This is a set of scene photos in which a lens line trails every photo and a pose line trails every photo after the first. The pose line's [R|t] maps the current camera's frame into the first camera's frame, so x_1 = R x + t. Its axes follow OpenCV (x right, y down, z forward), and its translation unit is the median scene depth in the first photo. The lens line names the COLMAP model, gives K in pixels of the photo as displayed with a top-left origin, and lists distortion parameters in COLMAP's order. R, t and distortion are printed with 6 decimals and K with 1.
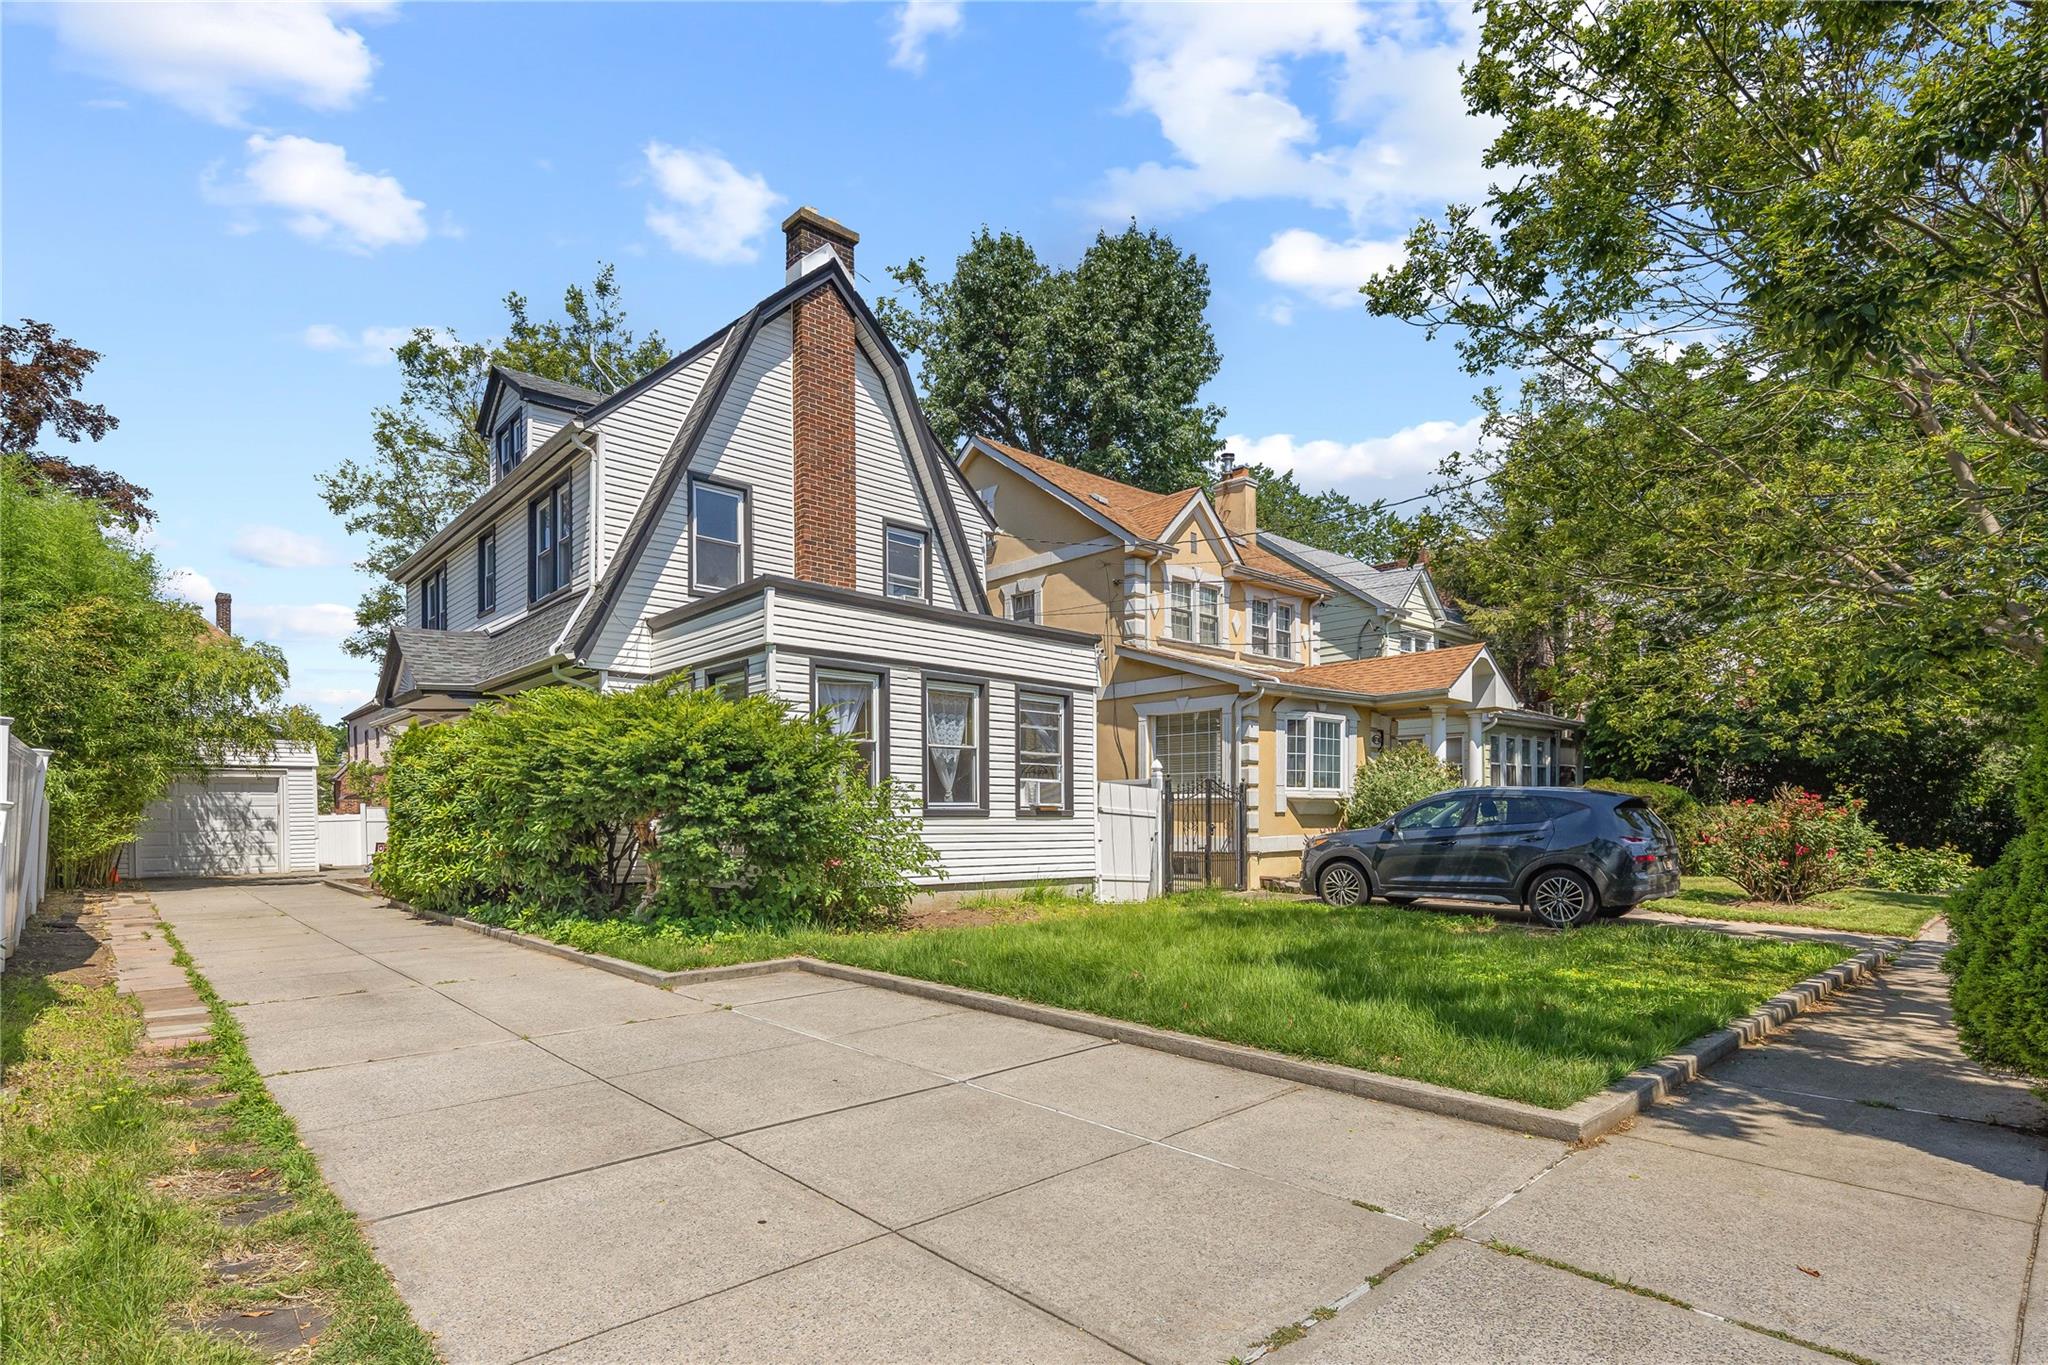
lens RADIAL K [[1020.5, 0, 1024.0], [0, 1020.5, 682.5], [0, 0, 1]] dist [0.000814, -0.000031]
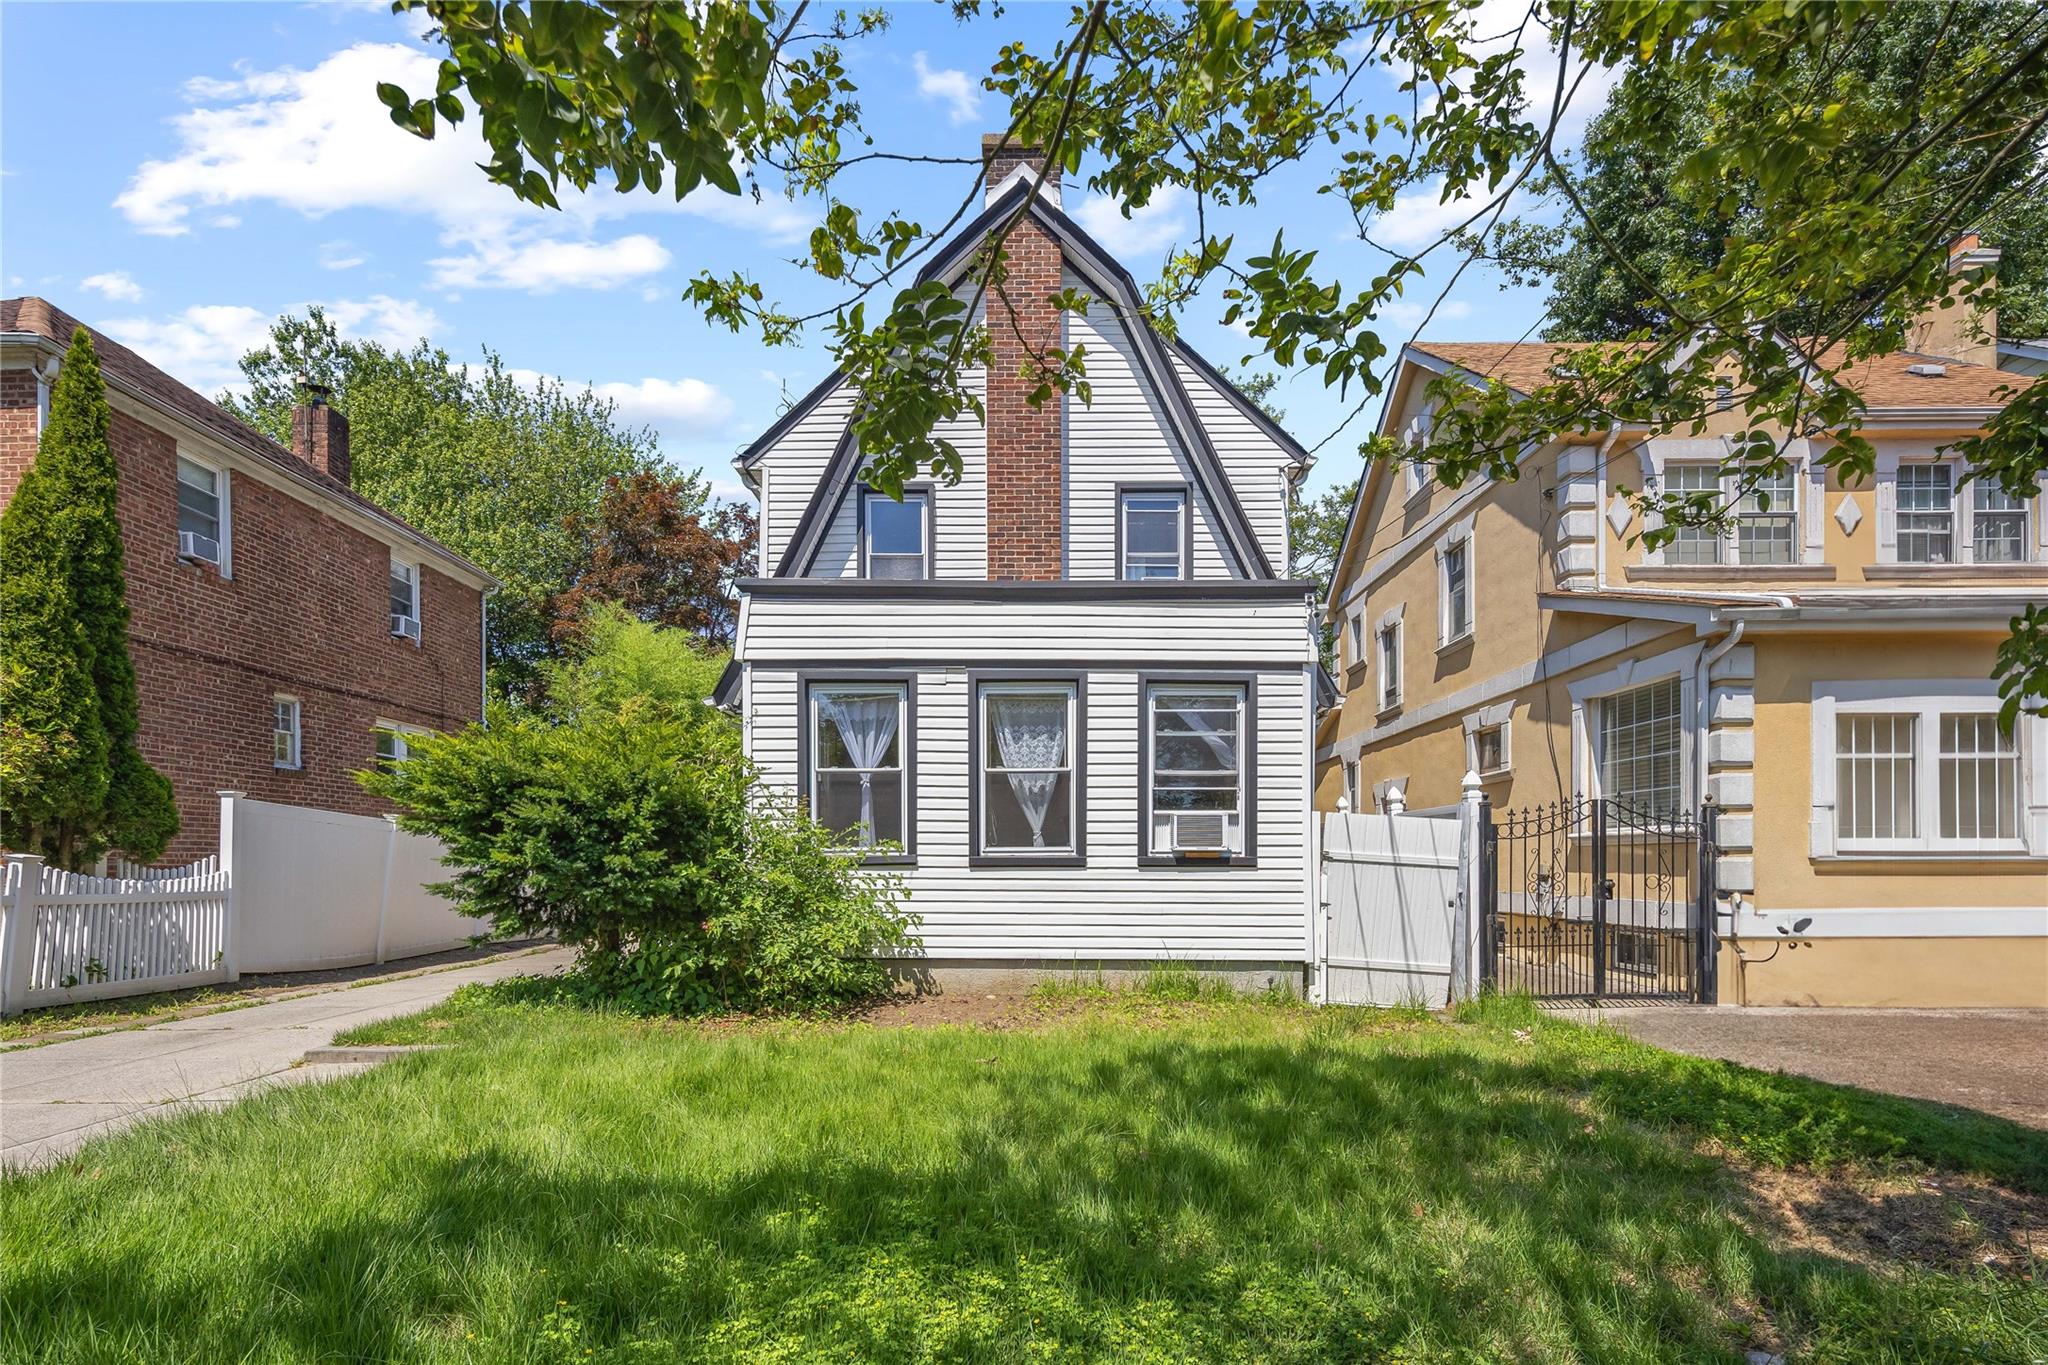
lens RADIAL K [[999.9, 0, 1023.9], [0, 999.9, 783.5], [0, 0, 1]] dist [-0.001236, -0.000224]
pose [[0.722892, -0.052195, -0.688987, 0.344605], [0.090710, 0.995682, 0.019744, 0.048232], [0.684981, -0.076771, 0.724505, 0.402647]]
